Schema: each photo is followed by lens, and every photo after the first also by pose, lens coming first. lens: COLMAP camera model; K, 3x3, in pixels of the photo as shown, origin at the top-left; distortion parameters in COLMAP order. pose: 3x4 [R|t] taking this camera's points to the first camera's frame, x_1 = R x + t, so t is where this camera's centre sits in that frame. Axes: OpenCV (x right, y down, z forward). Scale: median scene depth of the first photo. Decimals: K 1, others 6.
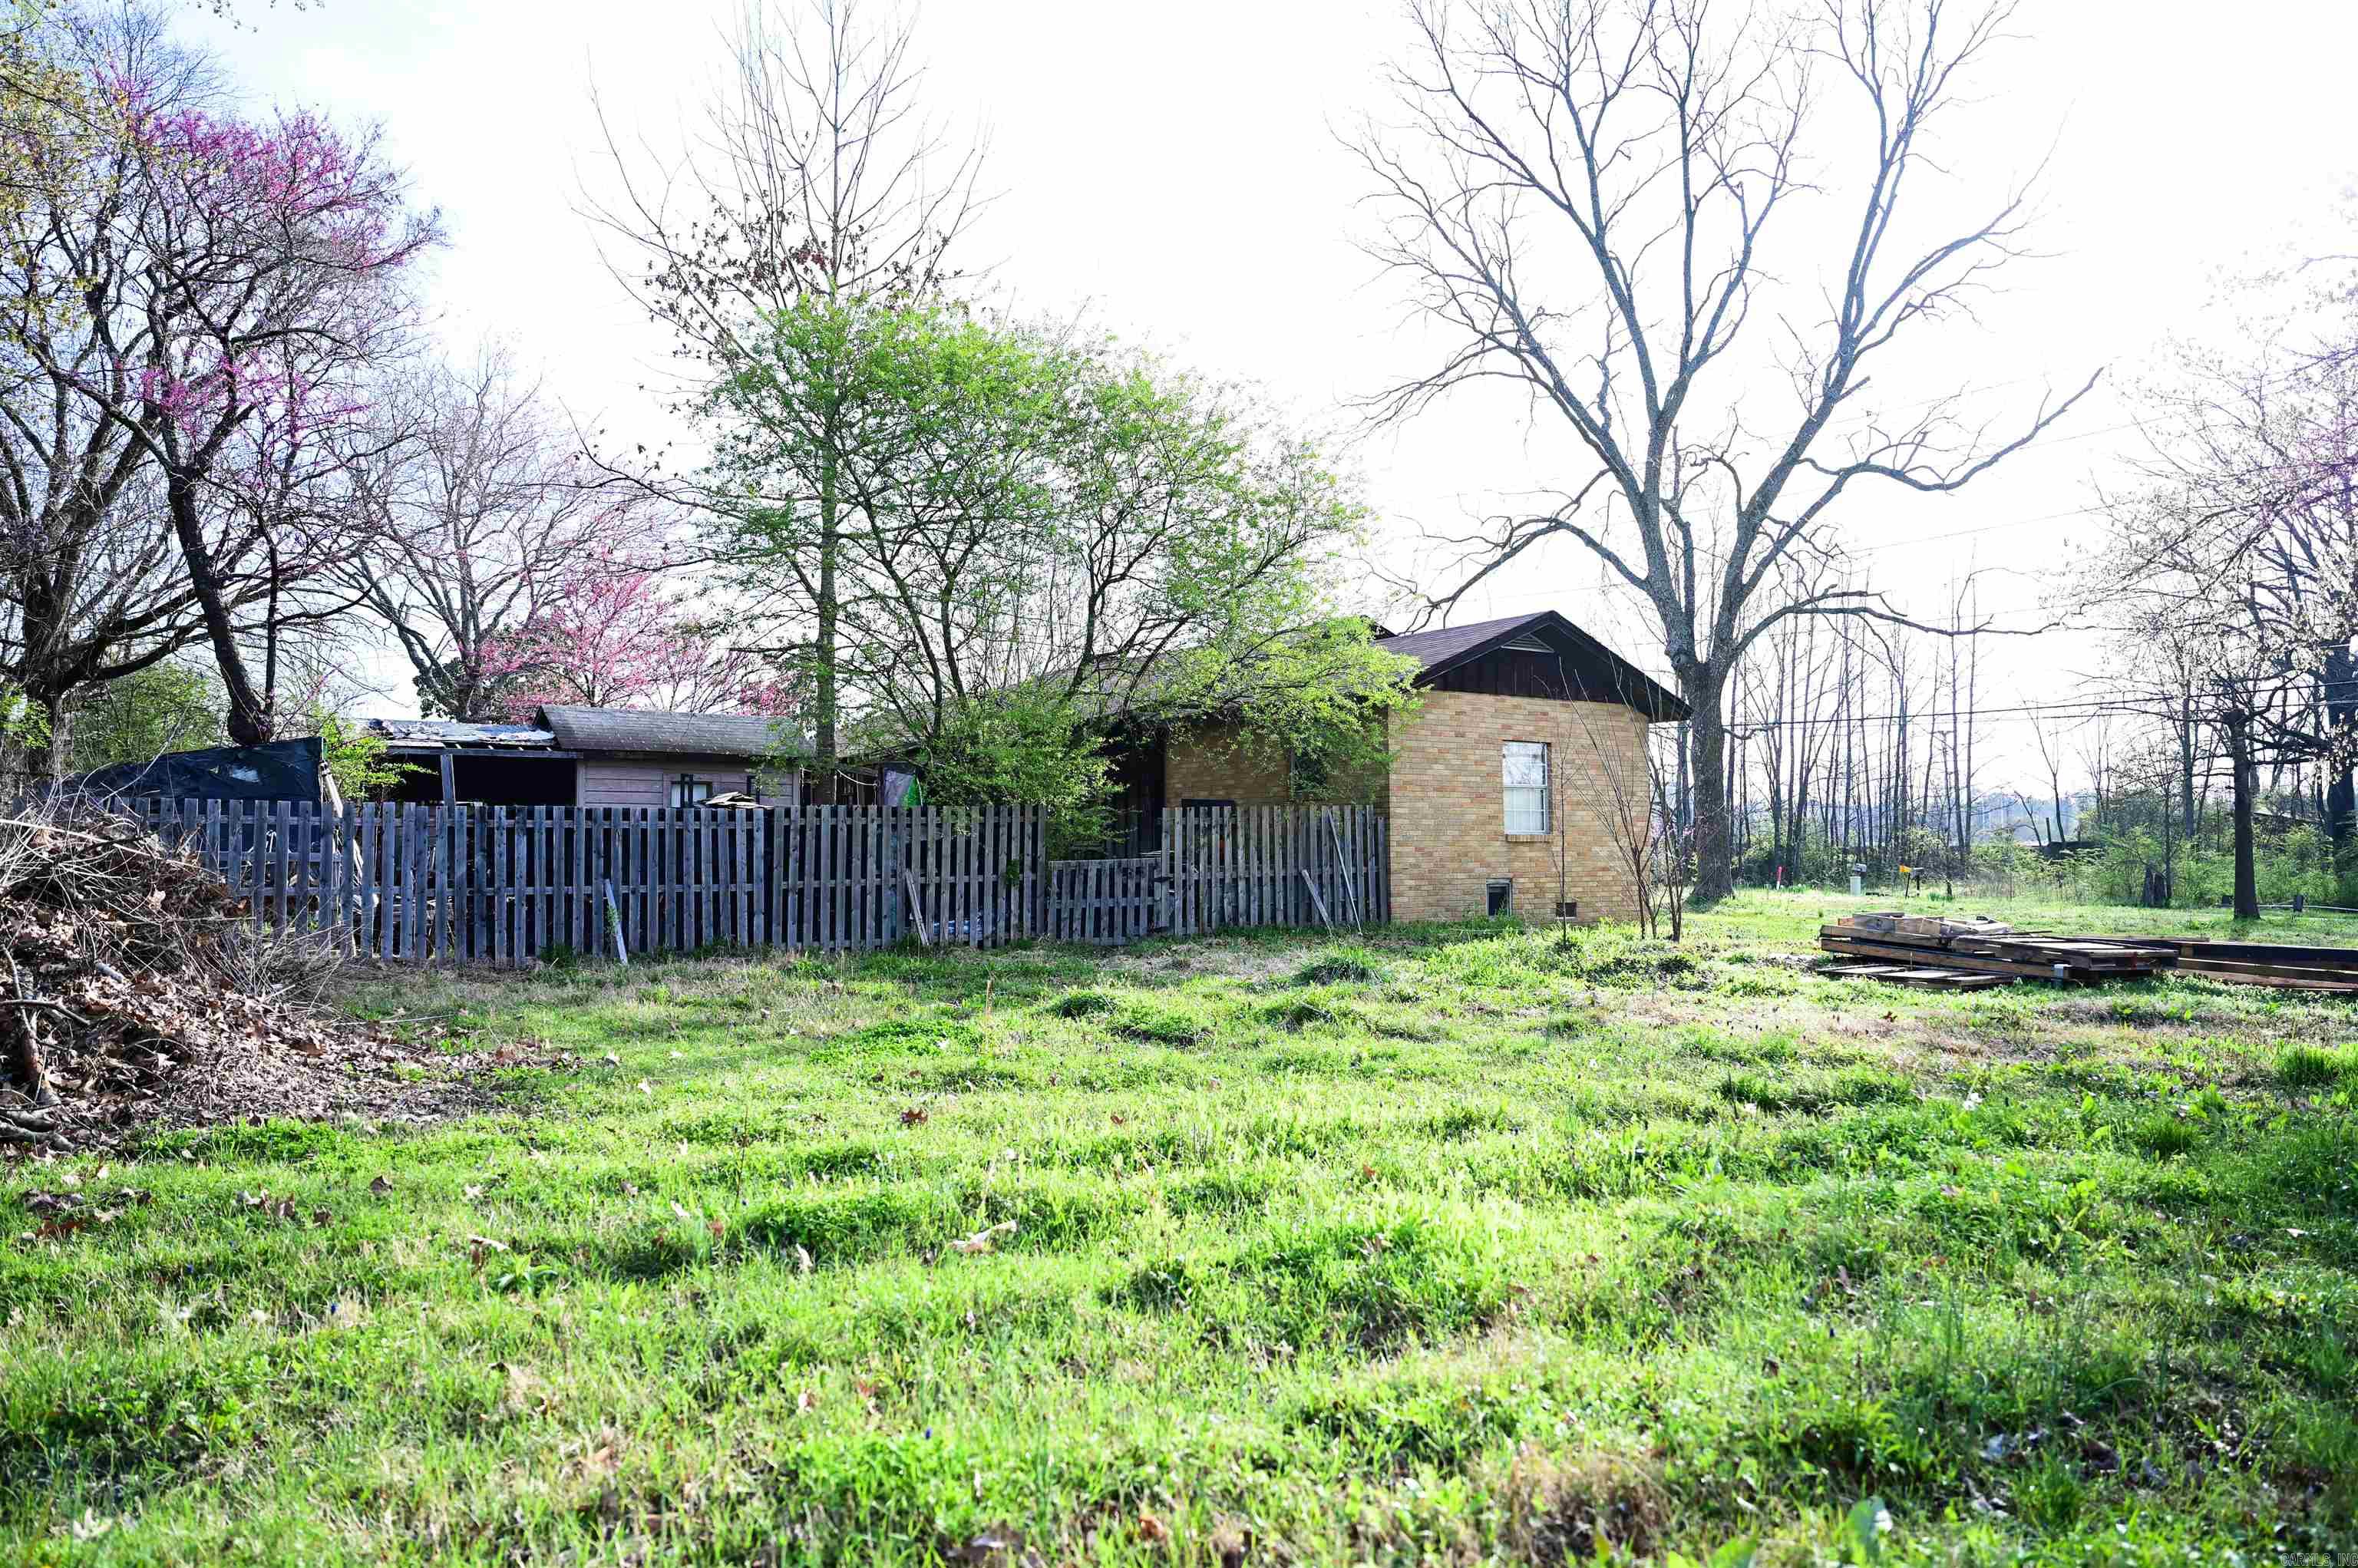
lens RADIAL K [[1594.8, 0, 1177.4], [0, 1594.8, 792.0], [0, 0, 1]] dist [-0.000109, 0.004248]
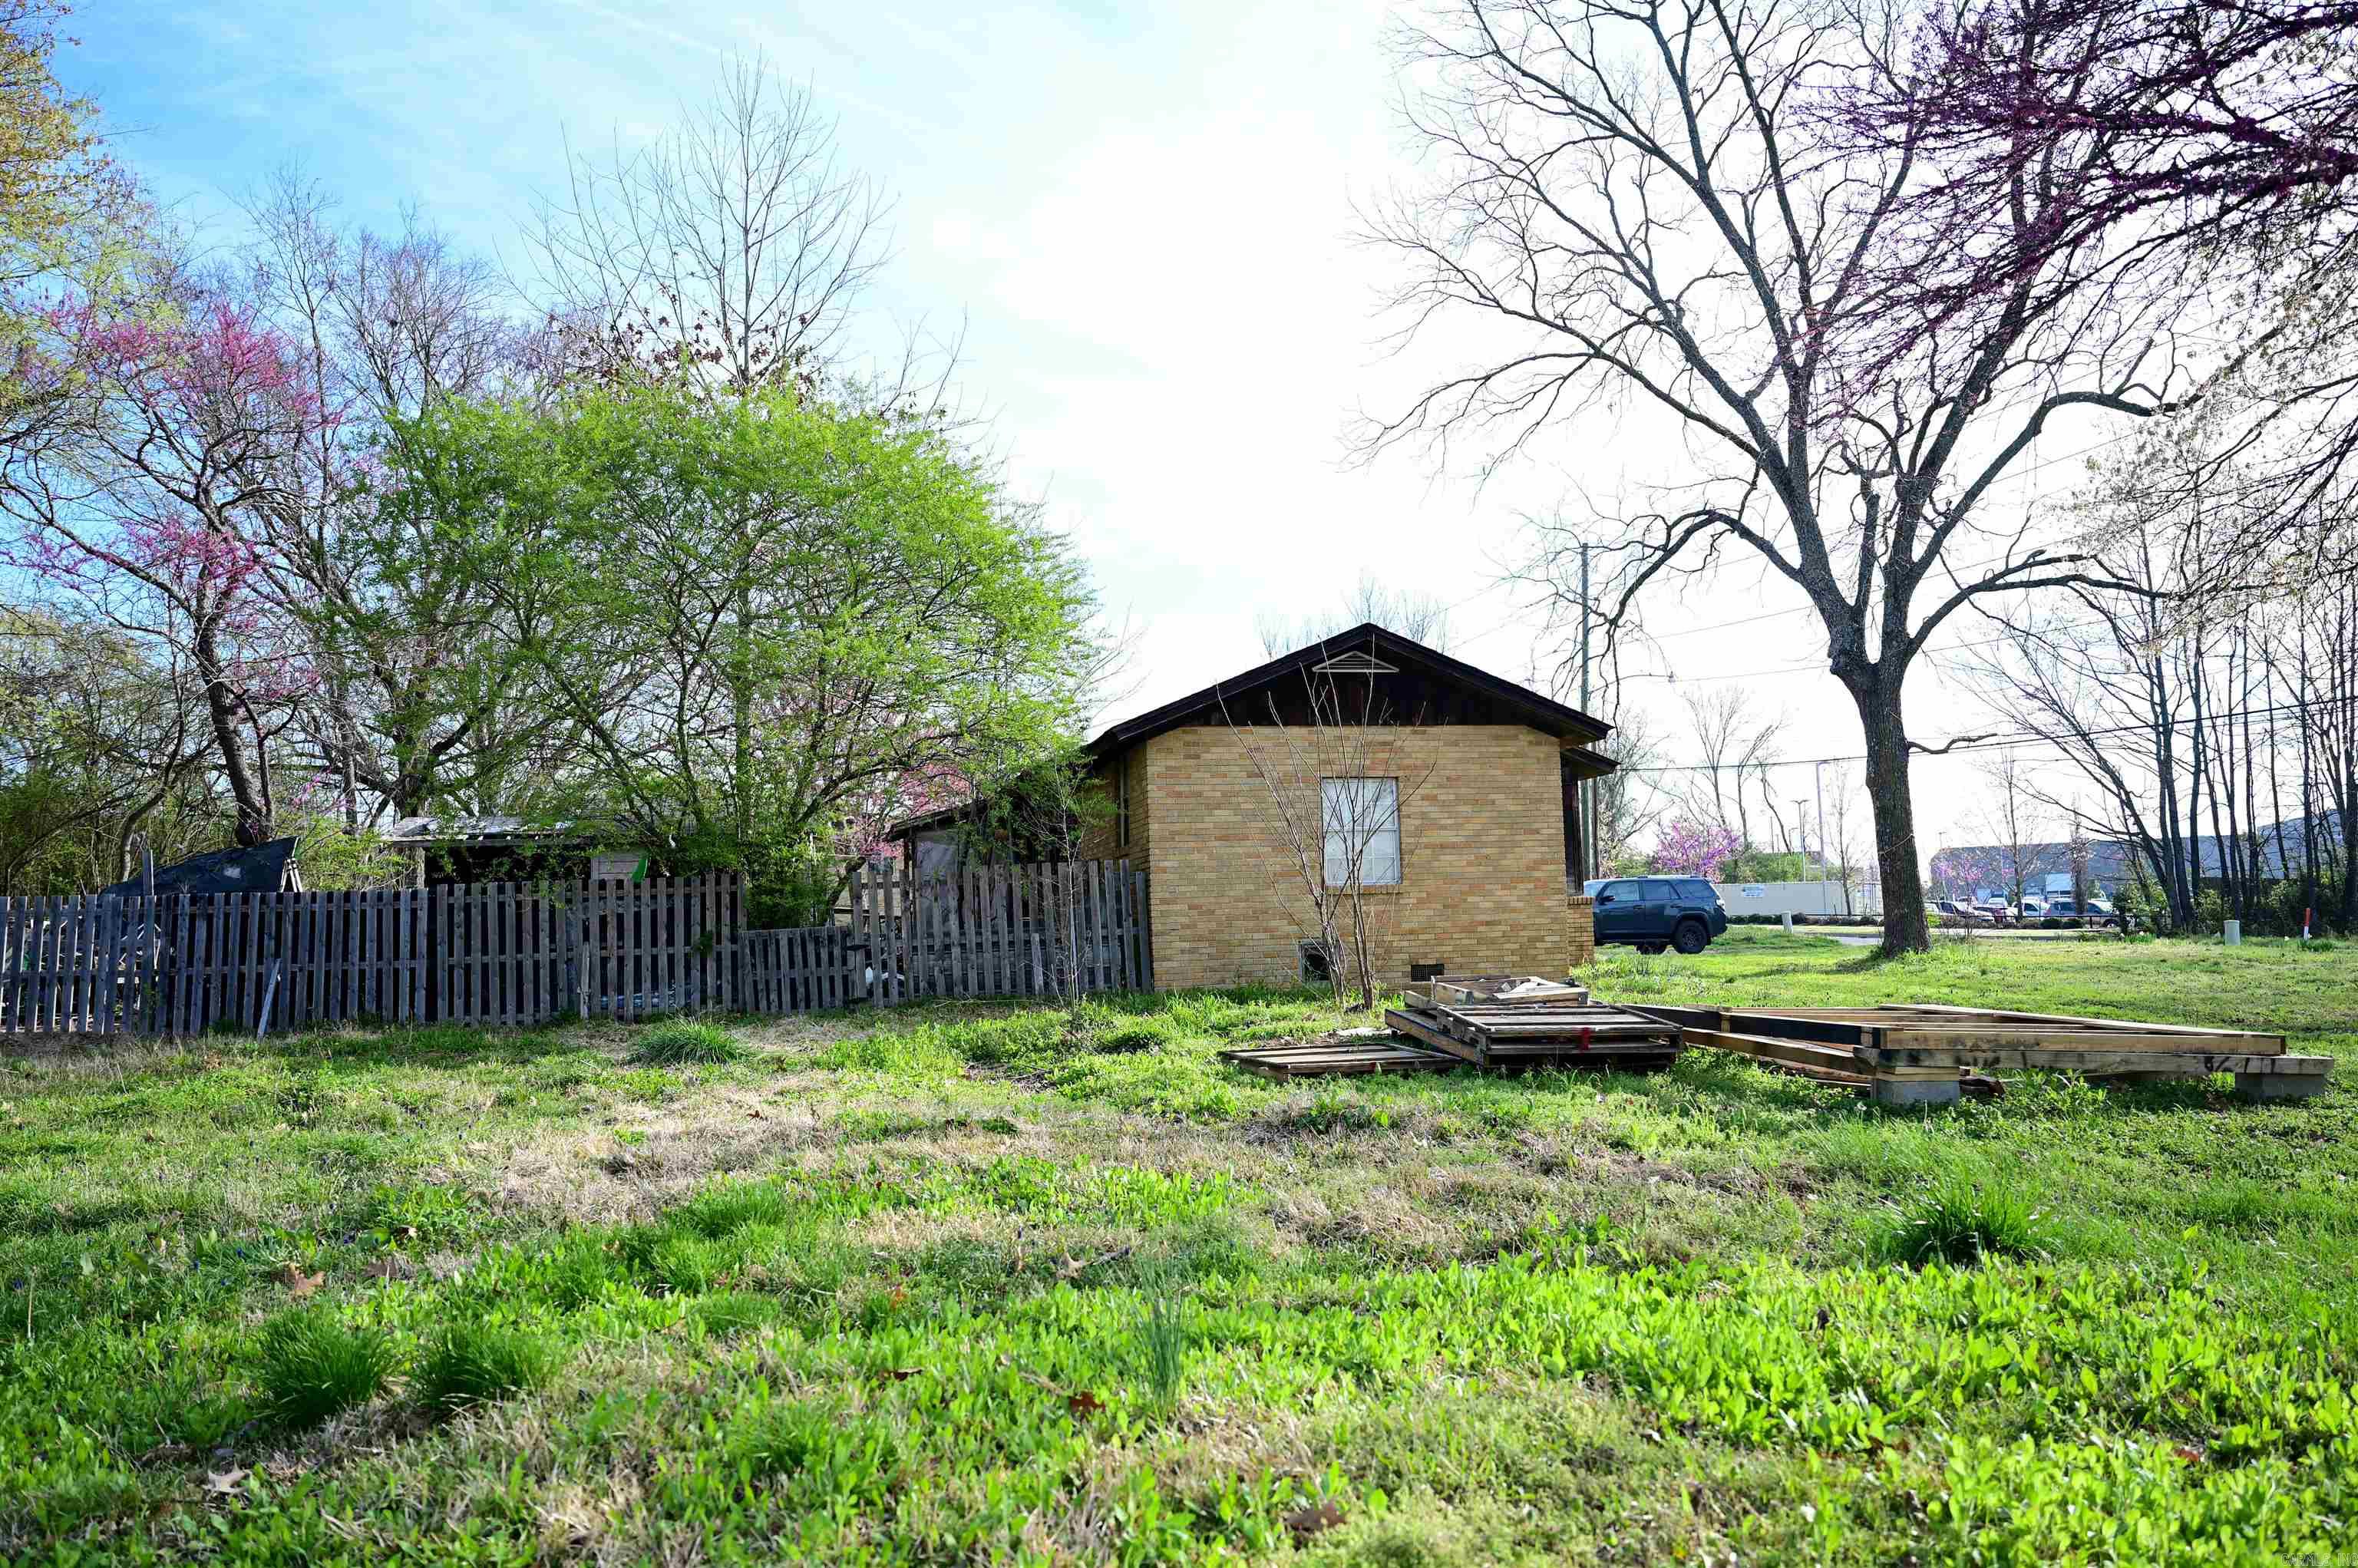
lens RADIAL K [[1567.4, 0, 1180.4], [0, 1567.4, 798.0], [0, 0, 1]] dist [-0.001792, 0.000058]
pose [[0.921841, -0.053294, -0.383887, 0.475008], [0.040552, 0.998327, -0.041217, 0.010928], [0.385441, 0.022428, 0.922460, 0.190866]]
